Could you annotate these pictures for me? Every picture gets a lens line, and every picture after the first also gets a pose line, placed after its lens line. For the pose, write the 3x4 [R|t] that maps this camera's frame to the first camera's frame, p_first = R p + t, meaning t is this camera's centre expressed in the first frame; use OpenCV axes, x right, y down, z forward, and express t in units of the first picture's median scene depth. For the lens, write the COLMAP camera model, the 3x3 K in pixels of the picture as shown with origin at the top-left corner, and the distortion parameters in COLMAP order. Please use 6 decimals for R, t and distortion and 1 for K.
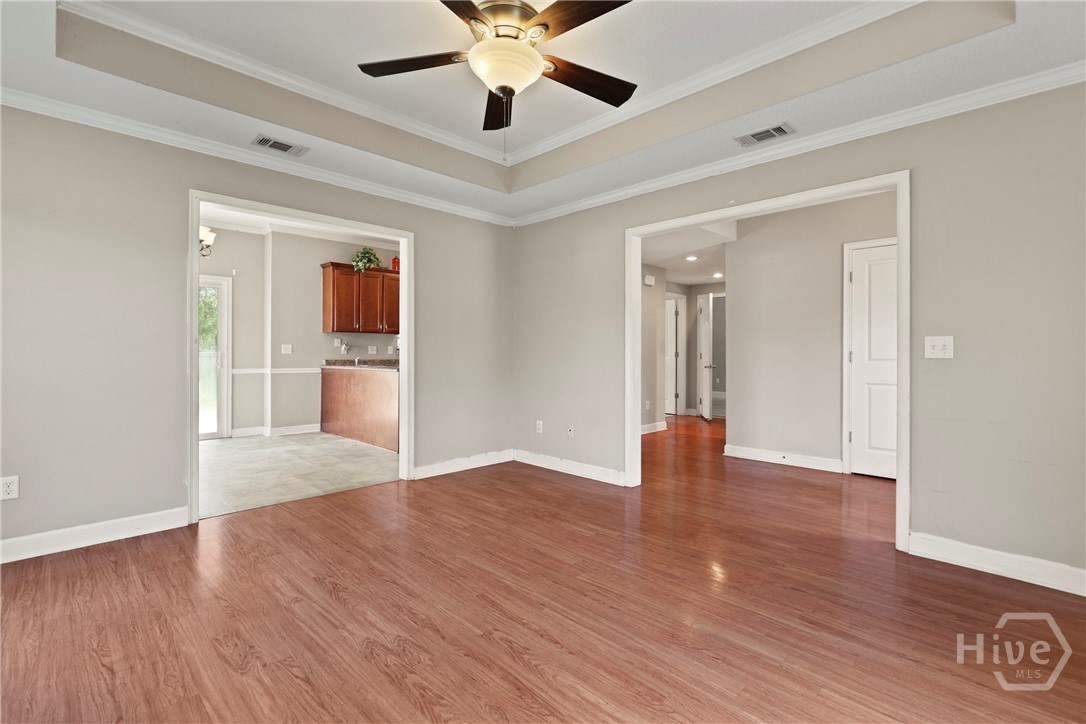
lens RADIAL K [[490.3, 0, 543.2], [0, 490.3, 352.6], [0, 0, 1]] dist [-0.001068, 0.000461]
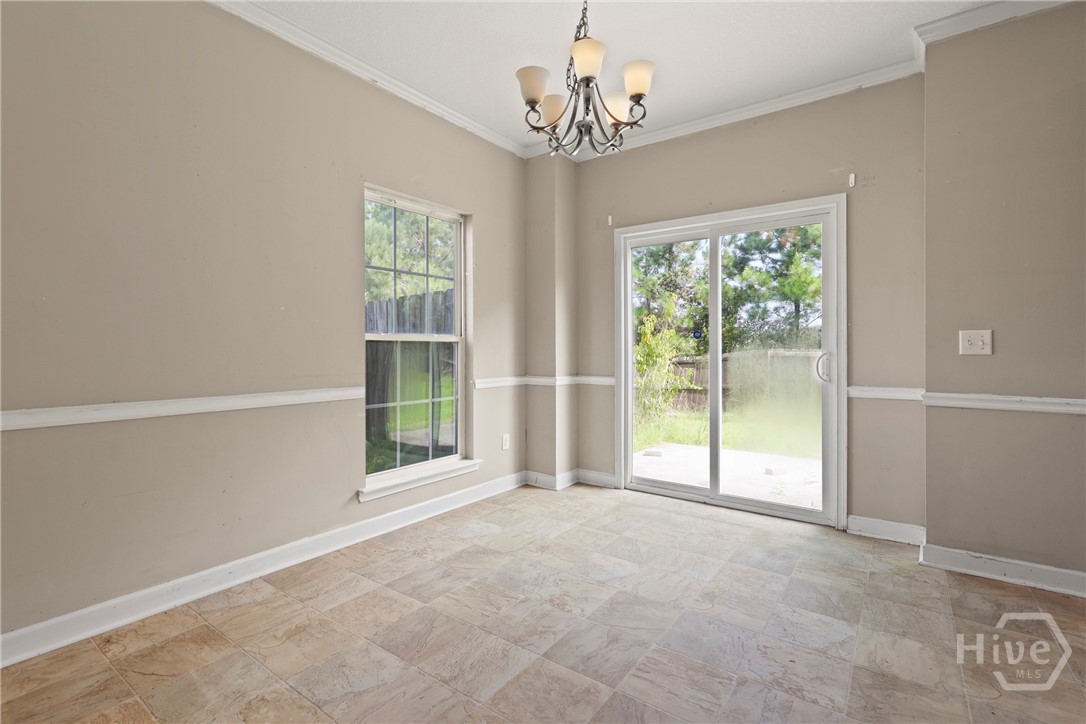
lens RADIAL K [[490.3, 0, 544.5], [0, 490.3, 350.1], [0, 0, 1]] dist [-0.001068, 0.000461]
pose [[0.136267, -0.000578, -0.990672, -0.516972], [0.002085, 0.999998, -0.000297, -0.004696], [0.990670, -0.002025, 0.136268, 1.621937]]
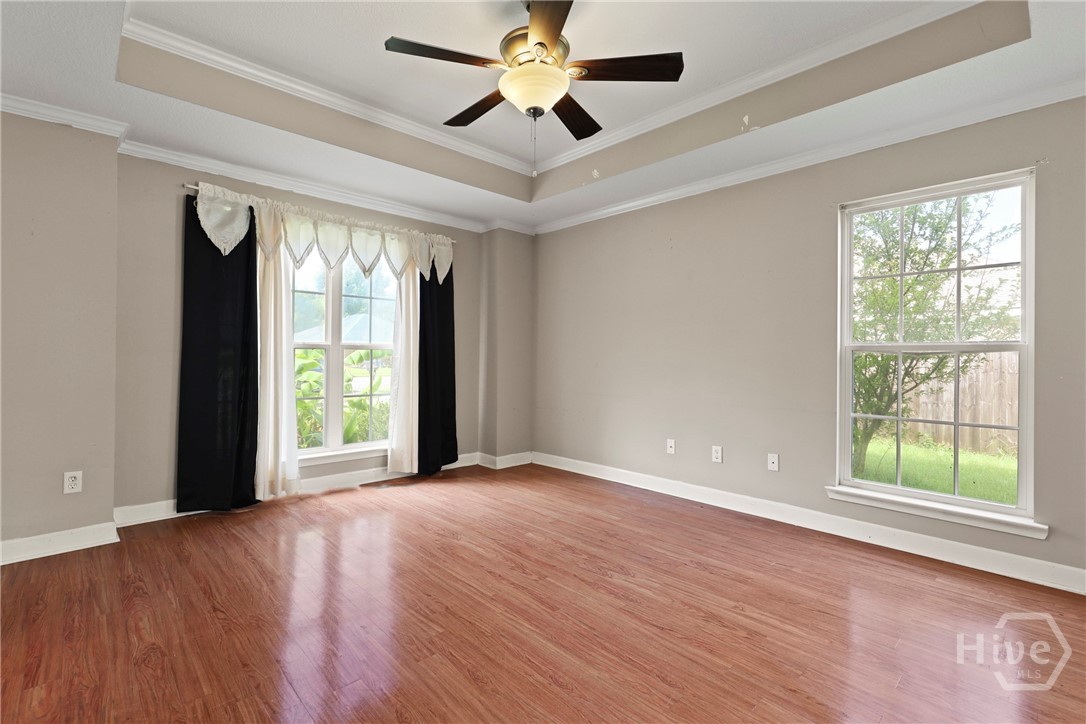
lens RADIAL K [[490.3, 0, 540.0], [0, 490.3, 357.6], [0, 0, 1]] dist [-0.001068, 0.000461]
pose [[-0.999400, -0.012007, 0.032487, -0.109703], [-0.011878, 0.999921, 0.004157, -0.003269], [-0.032535, 0.003768, -0.999464, 1.743332]]
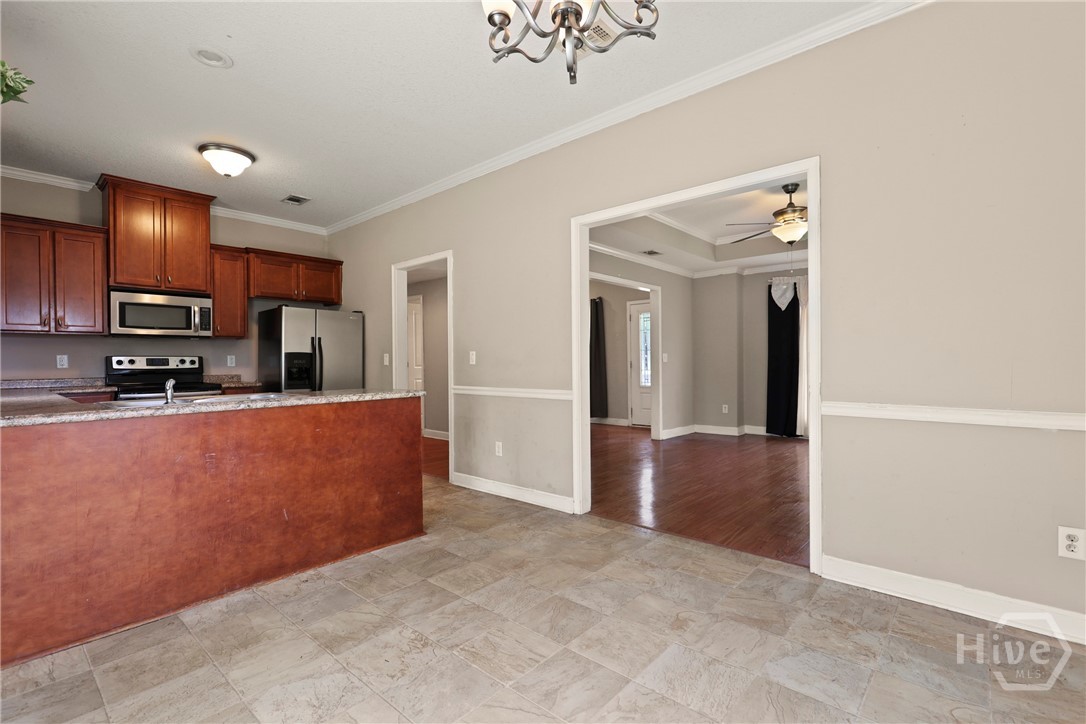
lens RADIAL K [[490.3, 0, 546.4], [0, 490.3, 361.5], [0, 0, 1]] dist [-0.001068, 0.000461]
pose [[-0.042869, -0.004450, 0.999071, -1.889777], [0.006982, 0.999964, 0.004754, -0.008158], [-0.999056, 0.007179, -0.042837, 1.856516]]
